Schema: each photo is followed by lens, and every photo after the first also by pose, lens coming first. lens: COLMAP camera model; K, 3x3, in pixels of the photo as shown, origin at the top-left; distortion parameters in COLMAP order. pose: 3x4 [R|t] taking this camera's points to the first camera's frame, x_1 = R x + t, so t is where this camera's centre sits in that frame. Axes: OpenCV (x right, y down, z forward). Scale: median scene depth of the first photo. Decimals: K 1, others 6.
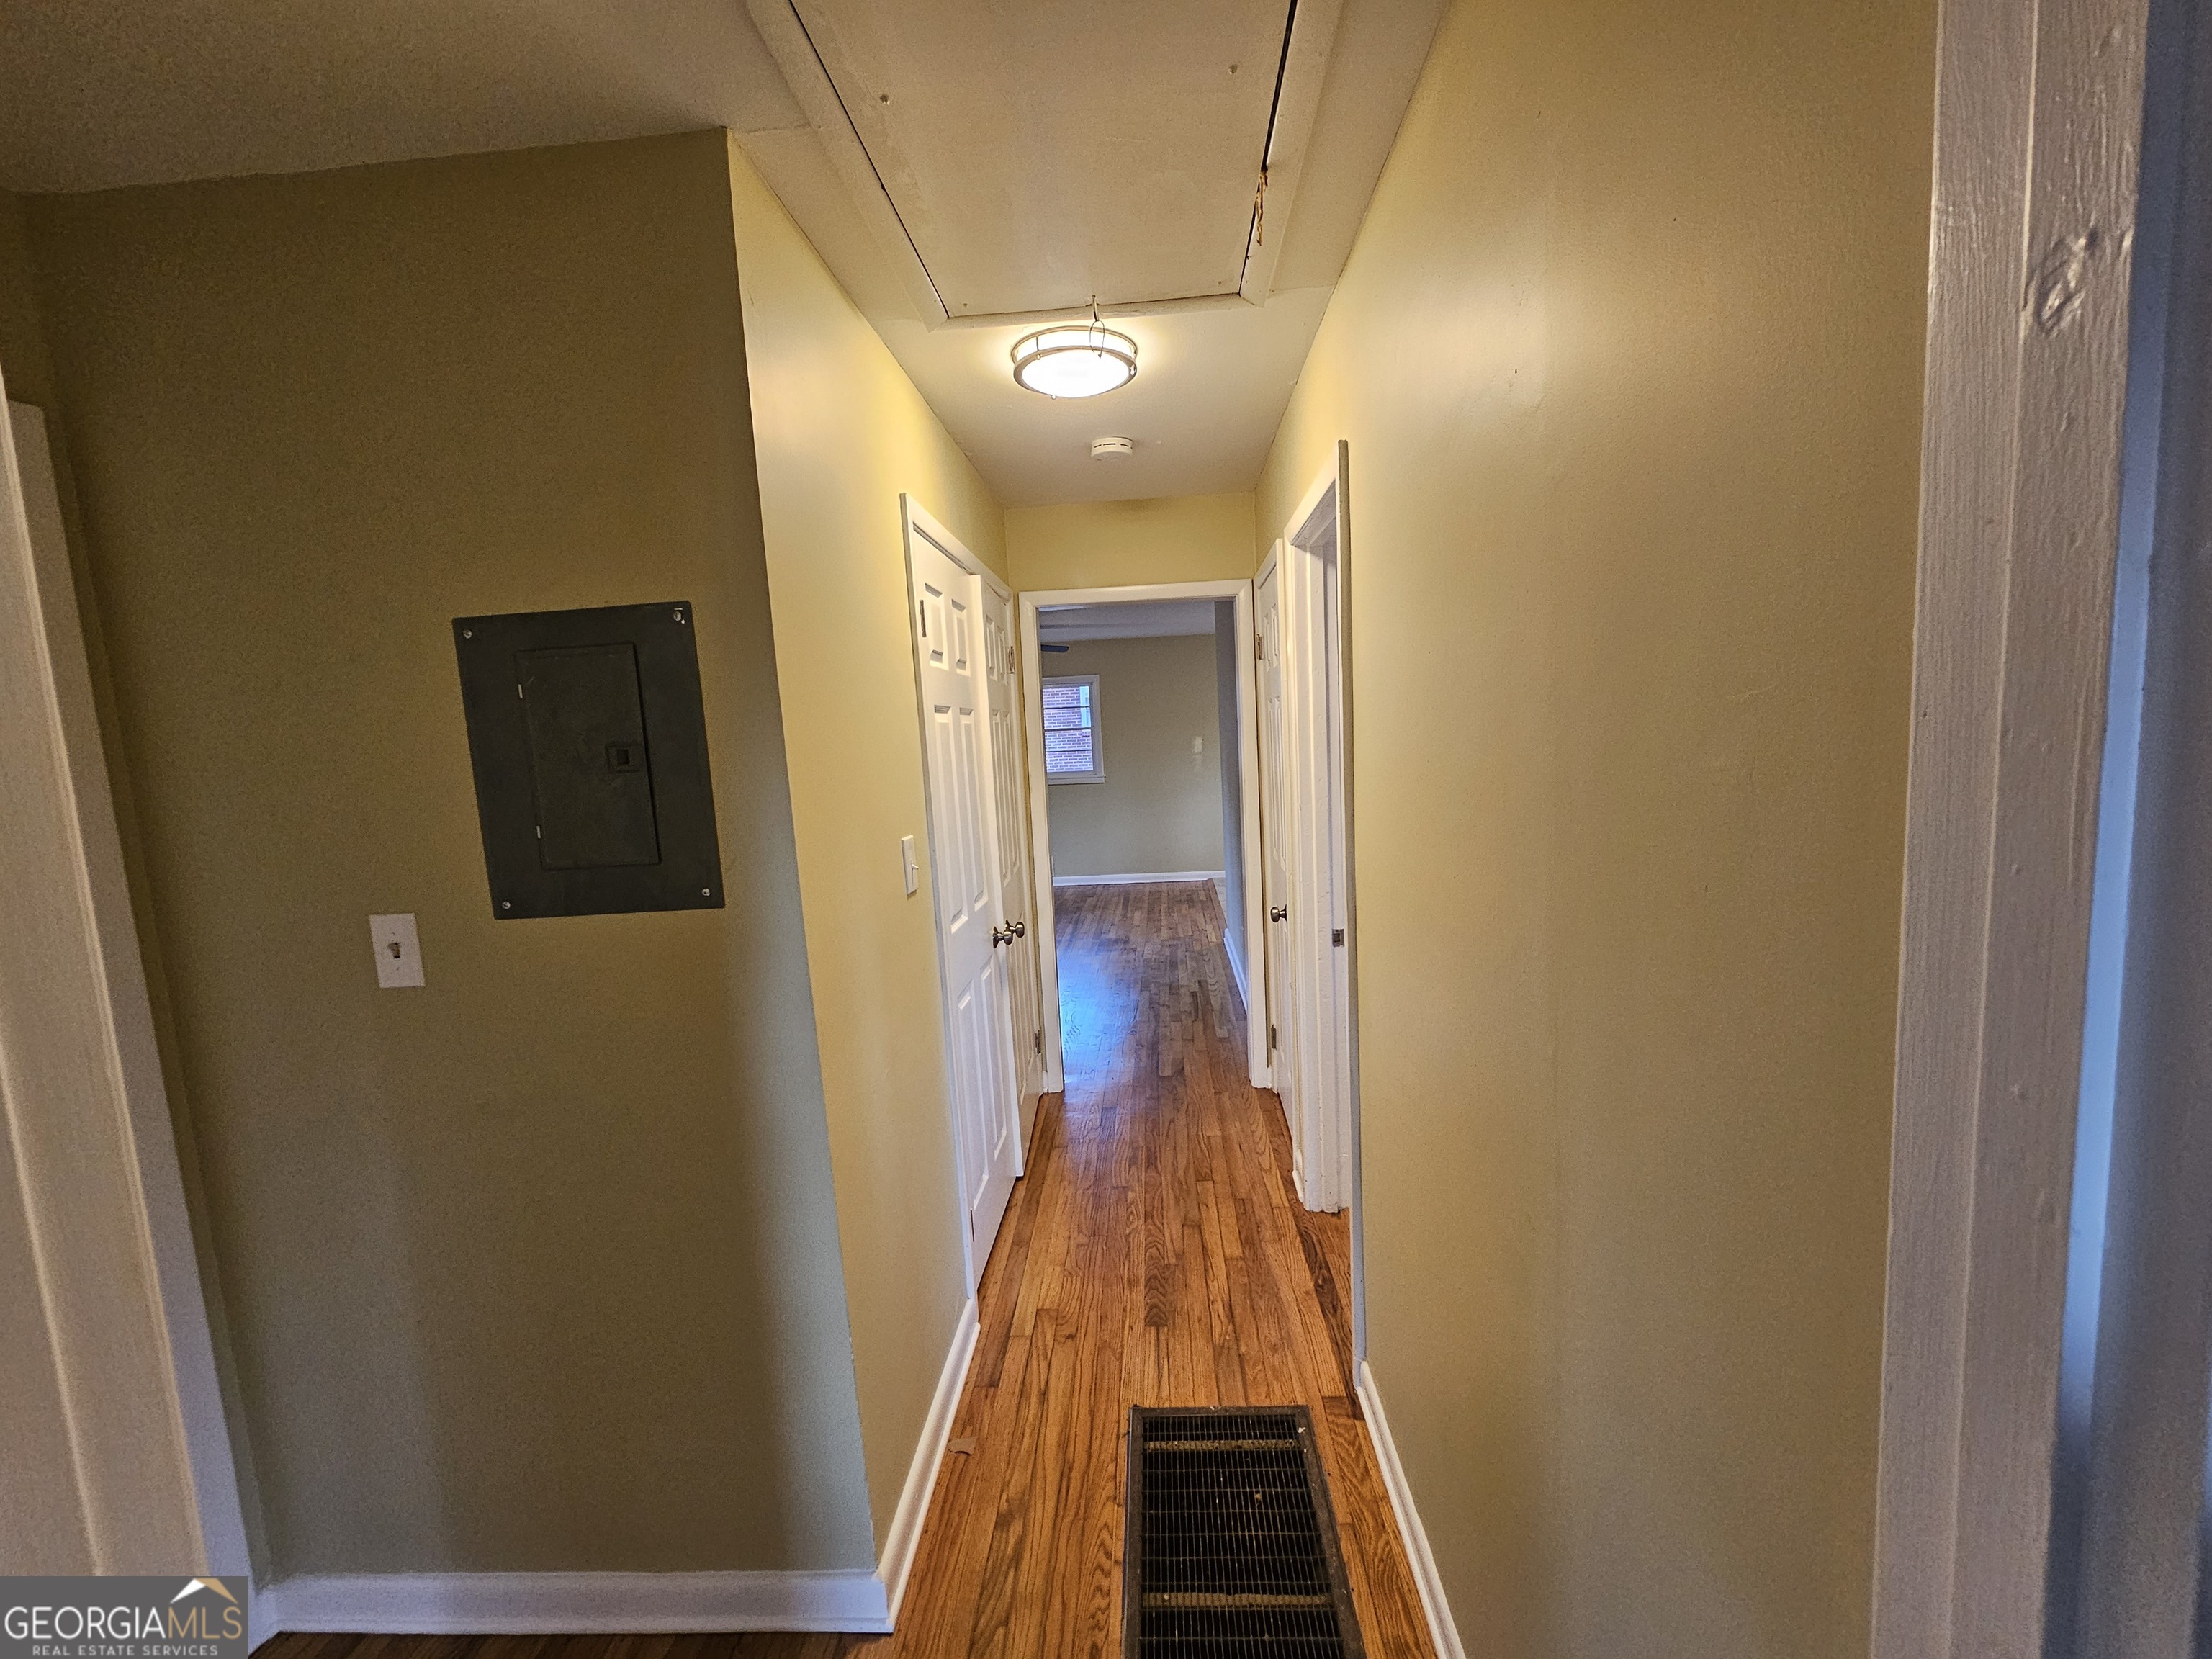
lens RADIAL K [[905.3, 0, 1112.4], [0, 905.3, 835.2], [0, 0, 1]] dist [-0.003660, -0.000327]
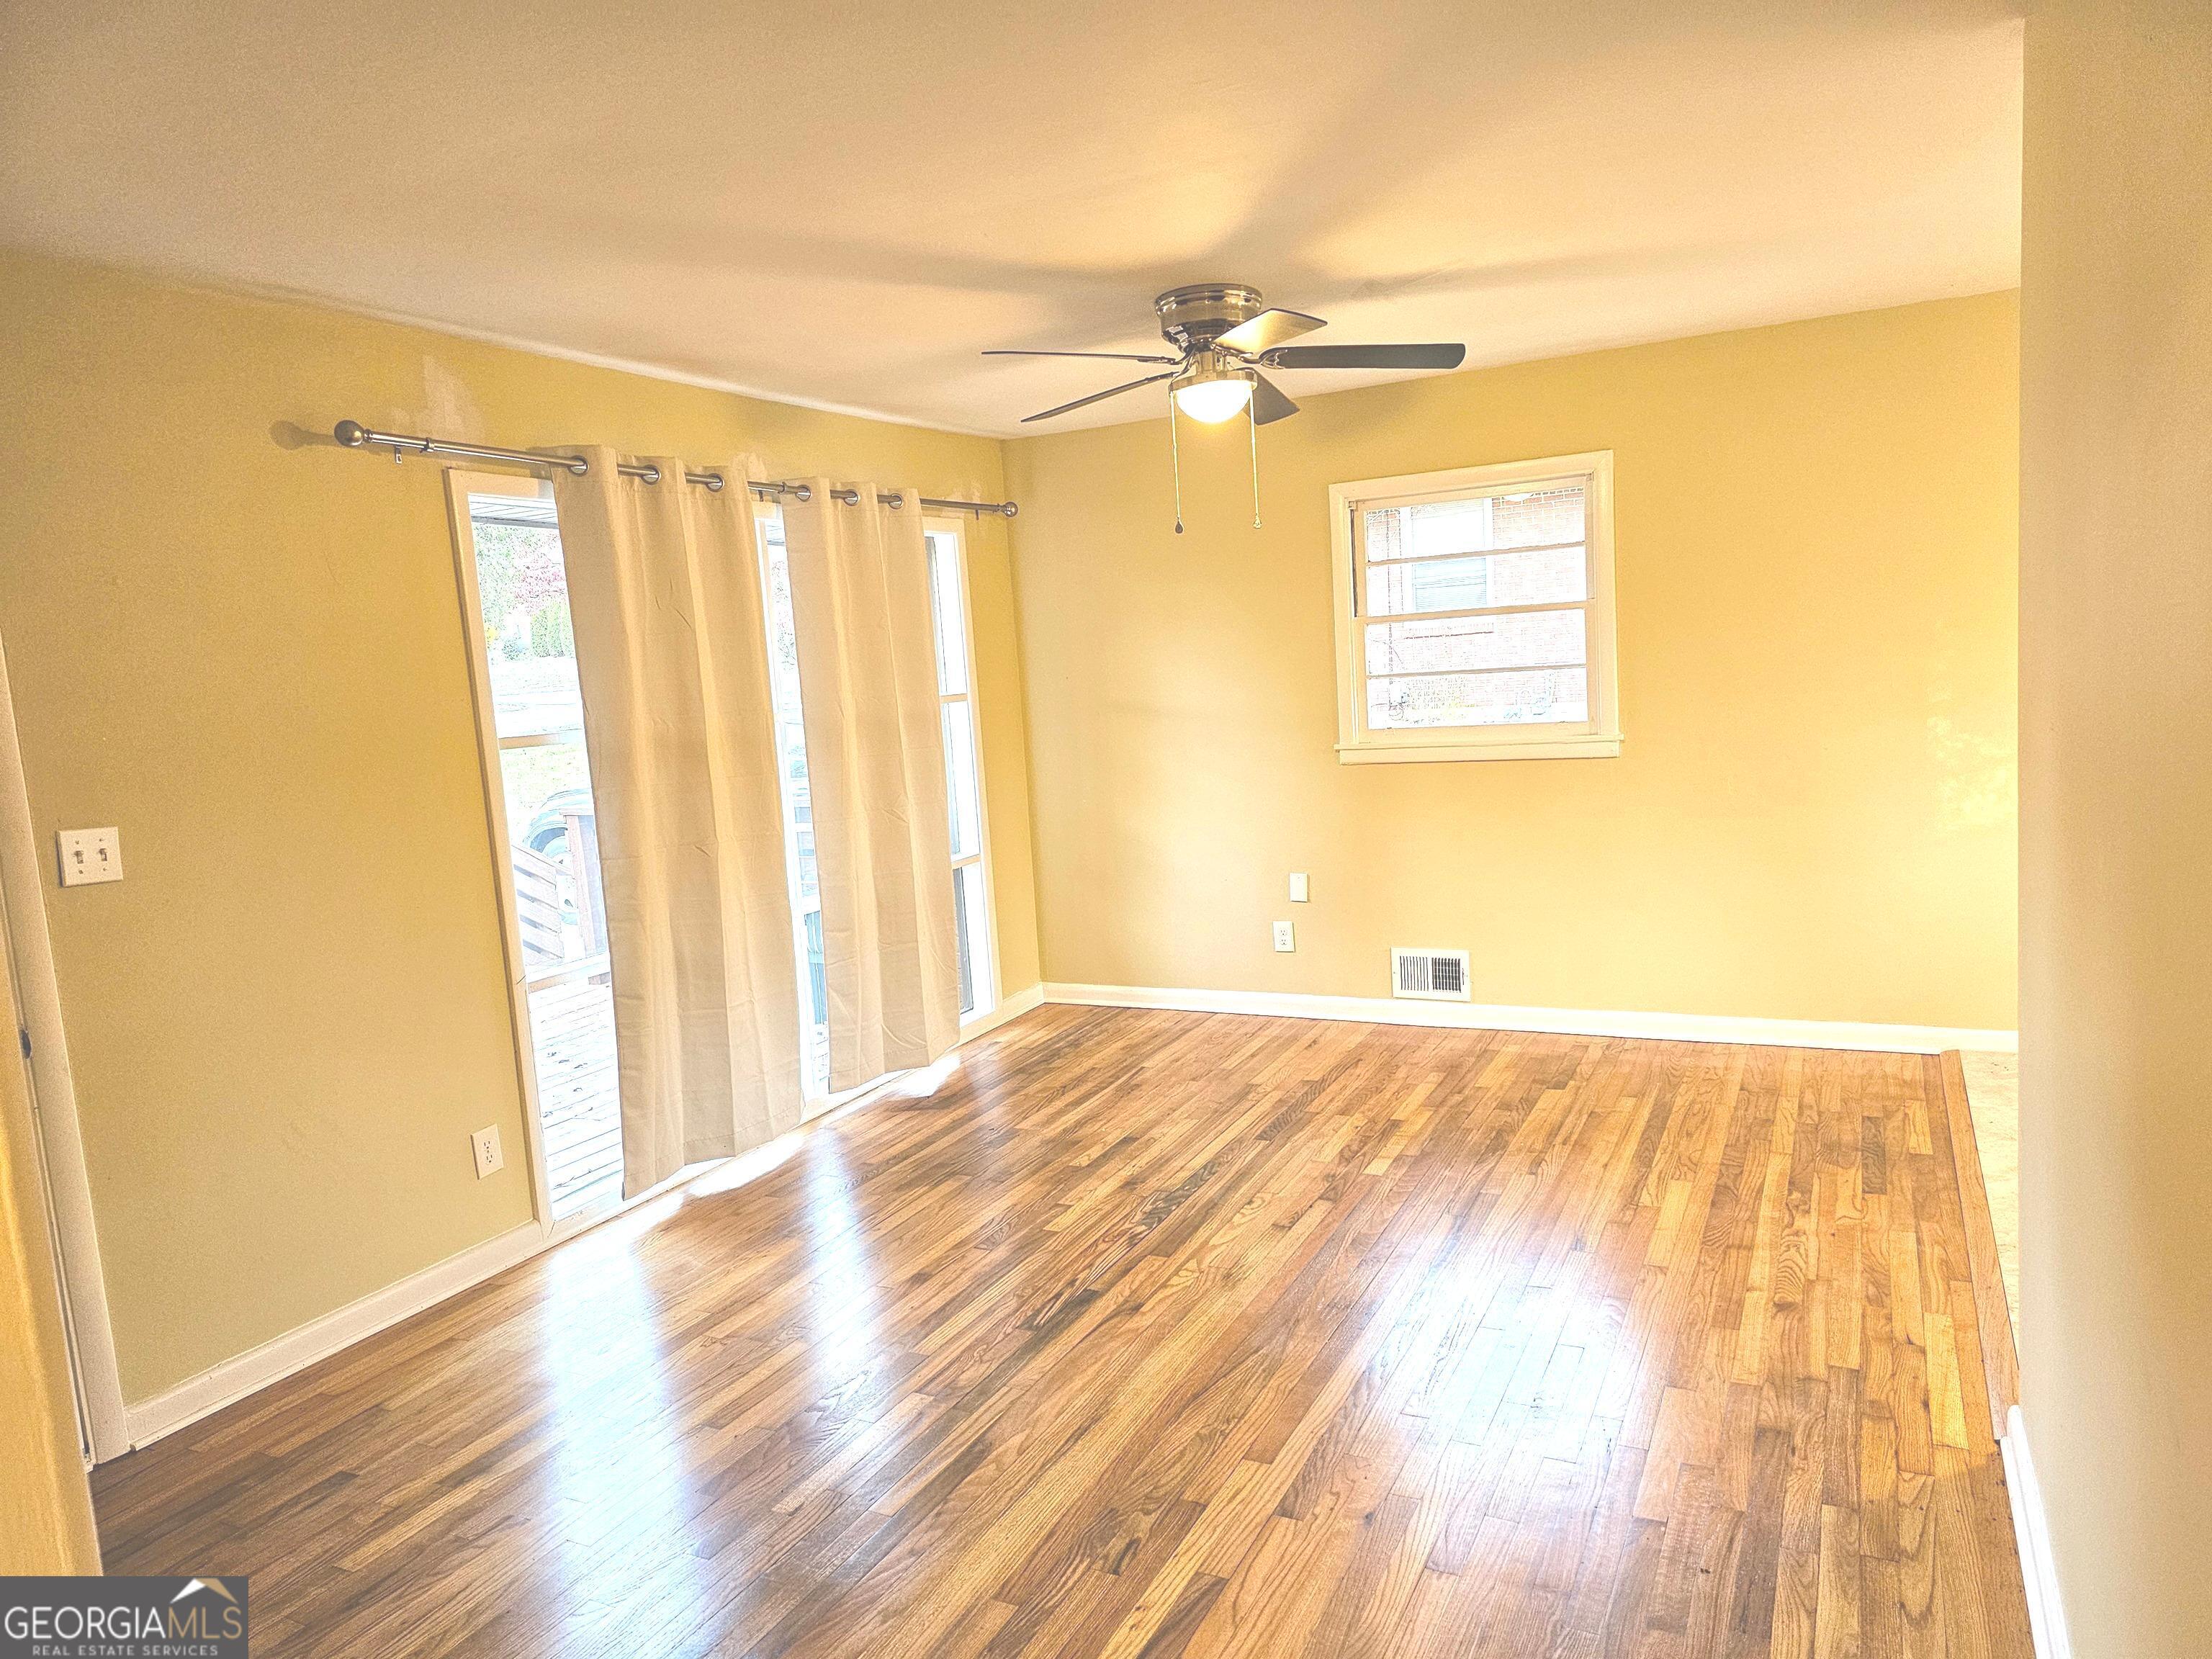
lens RADIAL K [[1480.6, 0, 1115.2], [0, 1480.6, 829.3], [0, 0, 1]] dist [0.080771, -0.081482]
pose [[0.919069, 0.033733, -0.392651, 0.042667], [-0.022713, 0.999208, 0.032678, -0.045818], [0.393442, -0.021115, 0.919107, 0.396167]]
